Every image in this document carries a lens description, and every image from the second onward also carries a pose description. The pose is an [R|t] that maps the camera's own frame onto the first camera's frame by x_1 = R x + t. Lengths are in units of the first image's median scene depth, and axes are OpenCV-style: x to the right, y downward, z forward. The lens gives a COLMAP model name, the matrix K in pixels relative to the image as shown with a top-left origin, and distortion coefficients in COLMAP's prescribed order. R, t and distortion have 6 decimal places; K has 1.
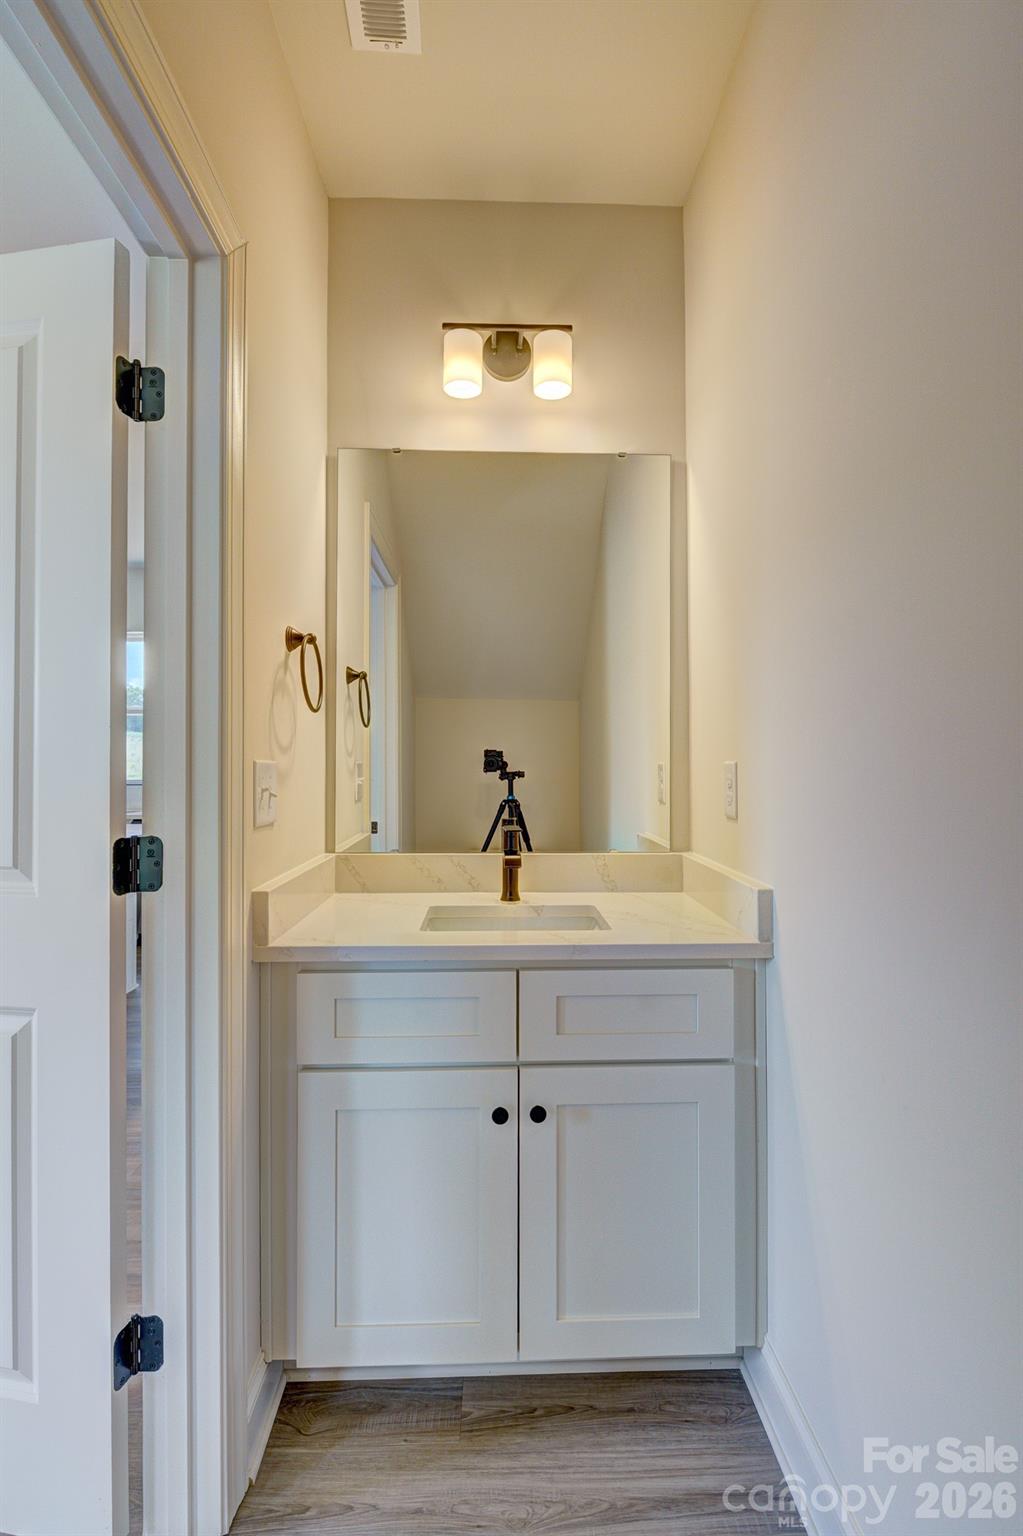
lens RADIAL K [[726.3, 0, 514.9], [0, 726.3, 777.5], [0, 0, 1]] dist [-0.000845, -0.000311]
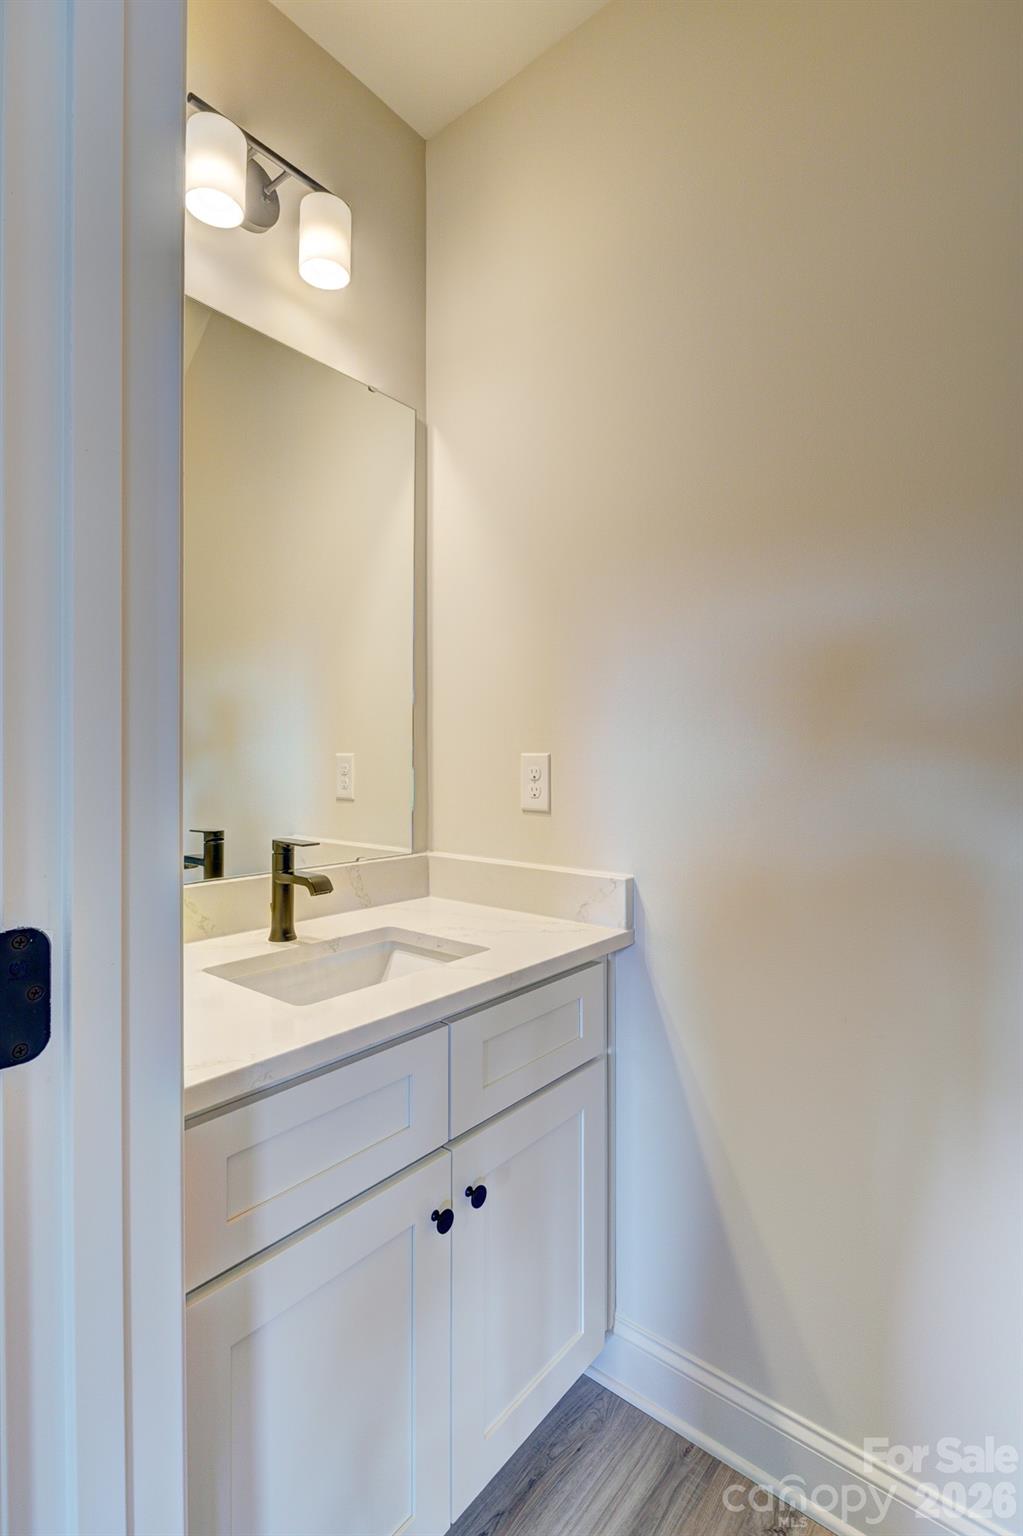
lens RADIAL K [[738.3, 0, 511.5], [0, 738.3, 768.0], [0, 0, 1]] dist [0.001889, 0.000919]
pose [[0.662086, -0.012562, 0.749323, -0.527404], [0.009804, 0.999919, 0.008100, -0.012393], [-0.749364, 0.001983, 0.662155, 0.418034]]
